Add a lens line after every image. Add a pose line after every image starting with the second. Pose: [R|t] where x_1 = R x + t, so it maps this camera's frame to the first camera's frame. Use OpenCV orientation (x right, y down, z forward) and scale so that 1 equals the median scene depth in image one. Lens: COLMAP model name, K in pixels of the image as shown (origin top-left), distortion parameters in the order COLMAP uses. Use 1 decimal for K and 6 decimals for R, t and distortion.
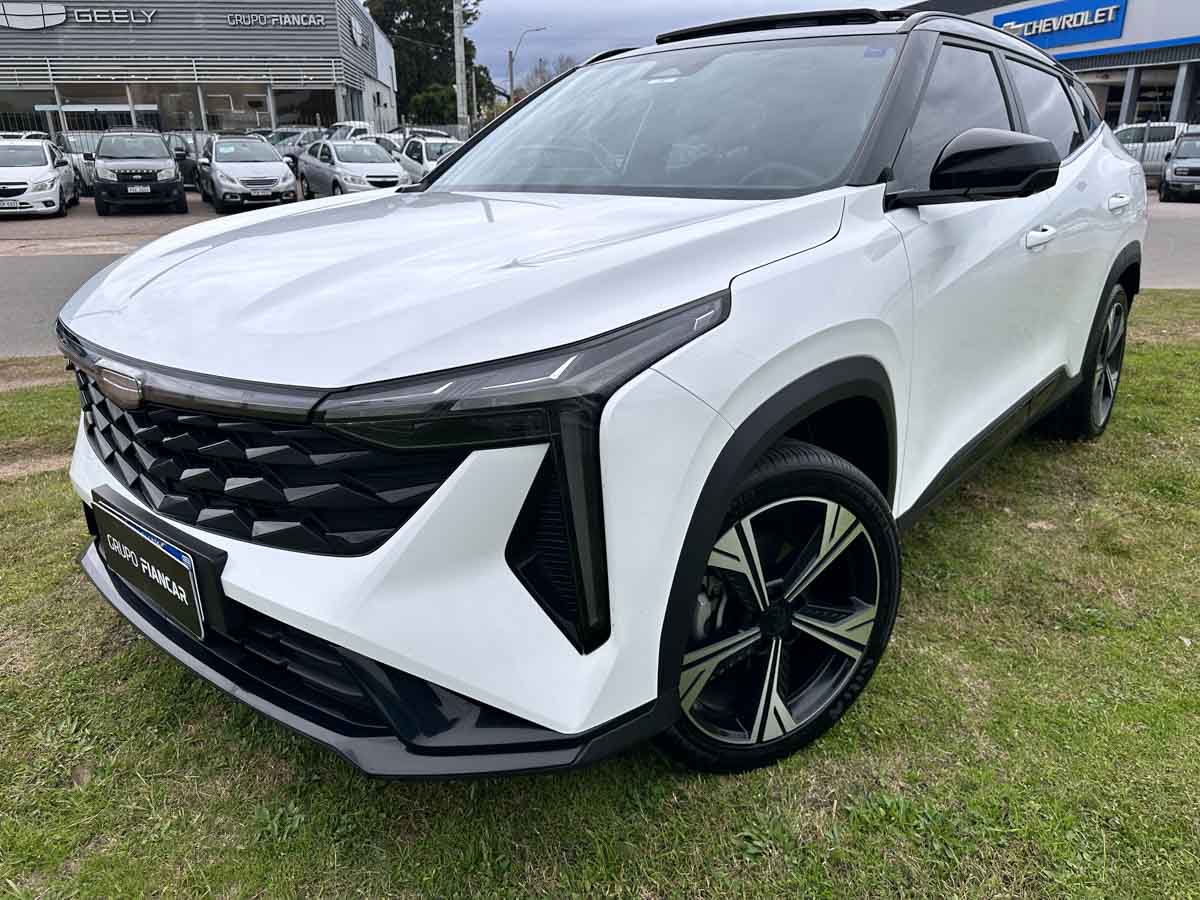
lens RADIAL K [[854.5, 0, 604.2], [0, 854.5, 448.5], [0, 0, 1]] dist [0.017622, -0.026025]
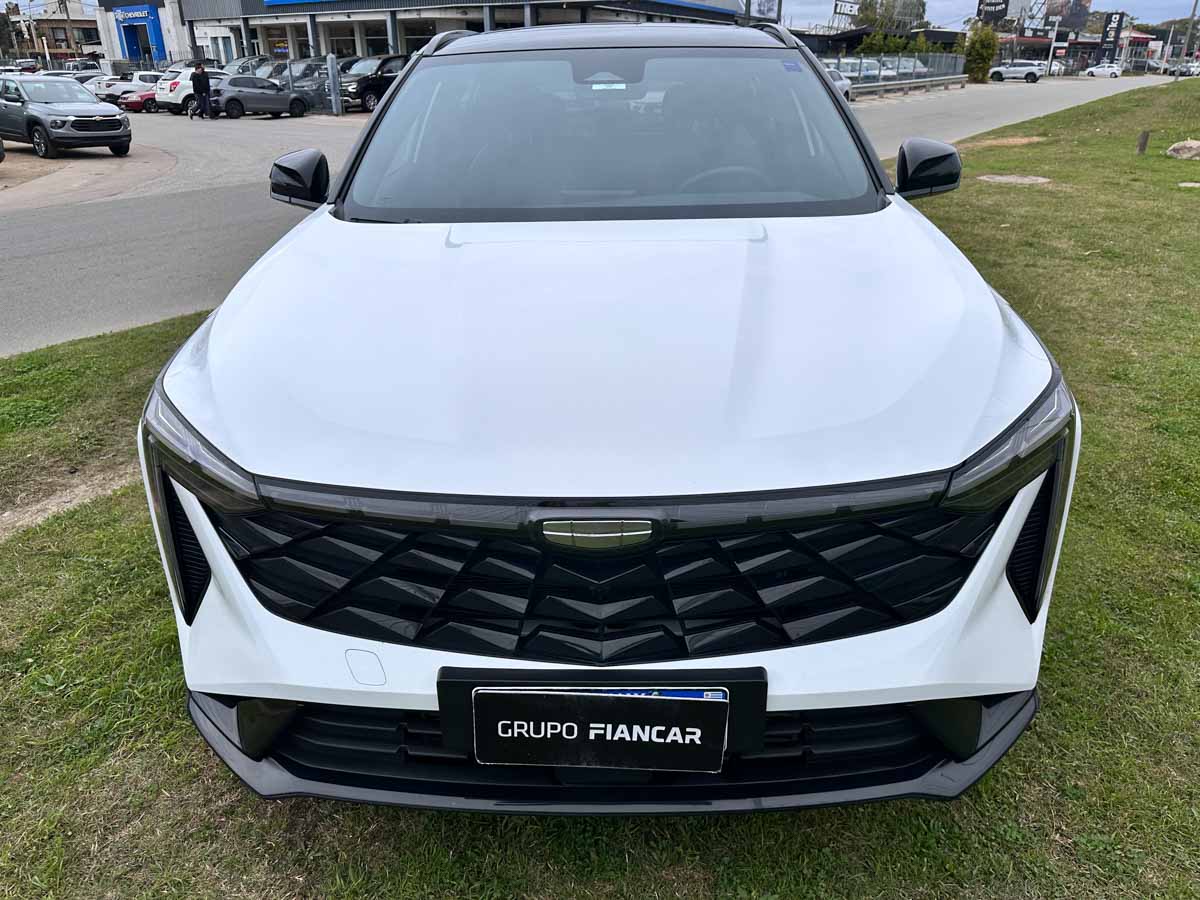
lens RADIAL K [[854.5, 0, 604.2], [0, 854.5, 448.5], [0, 0, 1]] dist [0.017622, -0.026025]
pose [[0.774184, -0.256901, 0.578481, -1.056473], [0.212977, 0.966368, 0.144132, -0.283201], [-0.596053, 0.011619, 0.802861, 0.345069]]
